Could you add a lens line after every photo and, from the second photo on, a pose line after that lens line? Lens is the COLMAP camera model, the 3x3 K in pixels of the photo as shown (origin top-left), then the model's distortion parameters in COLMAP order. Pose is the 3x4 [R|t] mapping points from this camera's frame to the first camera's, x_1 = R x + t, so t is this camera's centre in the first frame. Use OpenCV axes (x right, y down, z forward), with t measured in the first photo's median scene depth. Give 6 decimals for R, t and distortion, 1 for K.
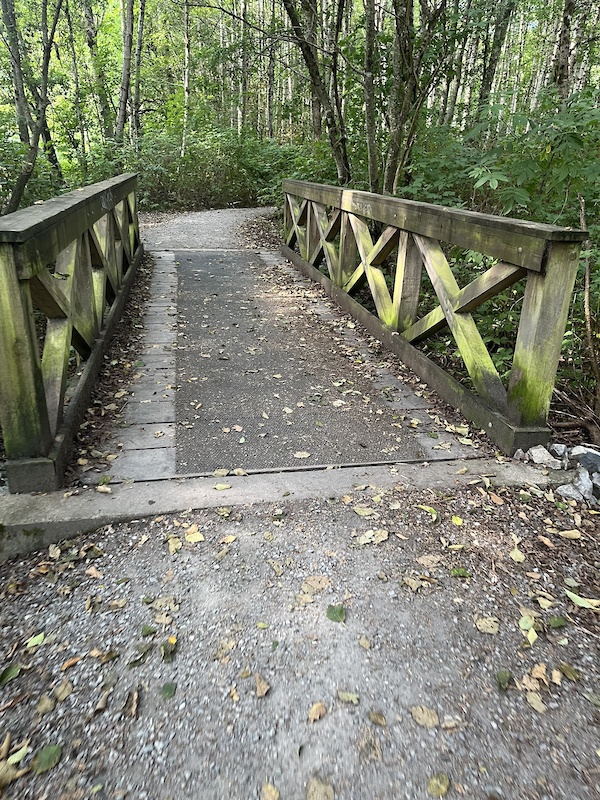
lens RADIAL K [[558.8, 0, 300.0], [0, 558.8, 400.0], [0, 0, 1]] dist [0.004491, 0.000295]
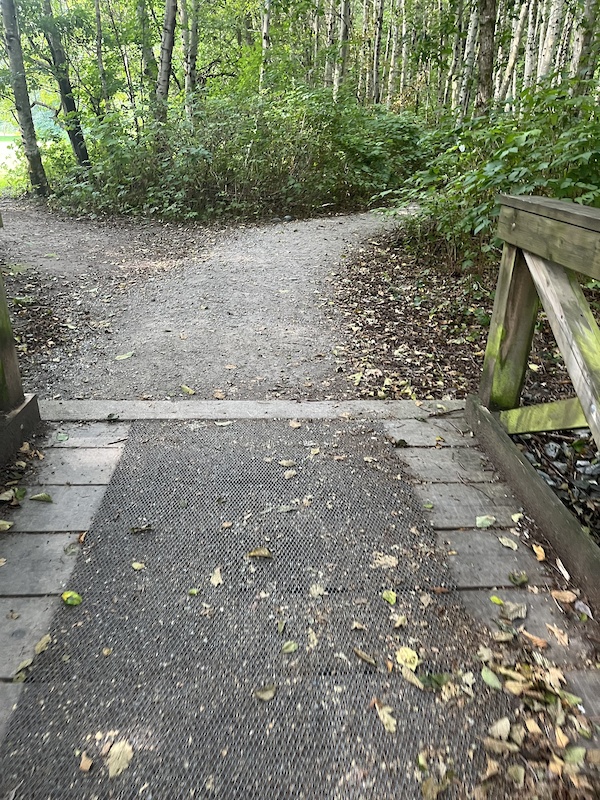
lens RADIAL K [[558.8, 0, 300.0], [0, 558.8, 400.0], [0, 0, 1]] dist [0.004491, 0.000295]
pose [[0.988964, 0.055897, -0.137204, -0.092971], [-0.051372, 0.998019, 0.036305, -0.319233], [0.138962, -0.028856, 0.989877, 0.751017]]
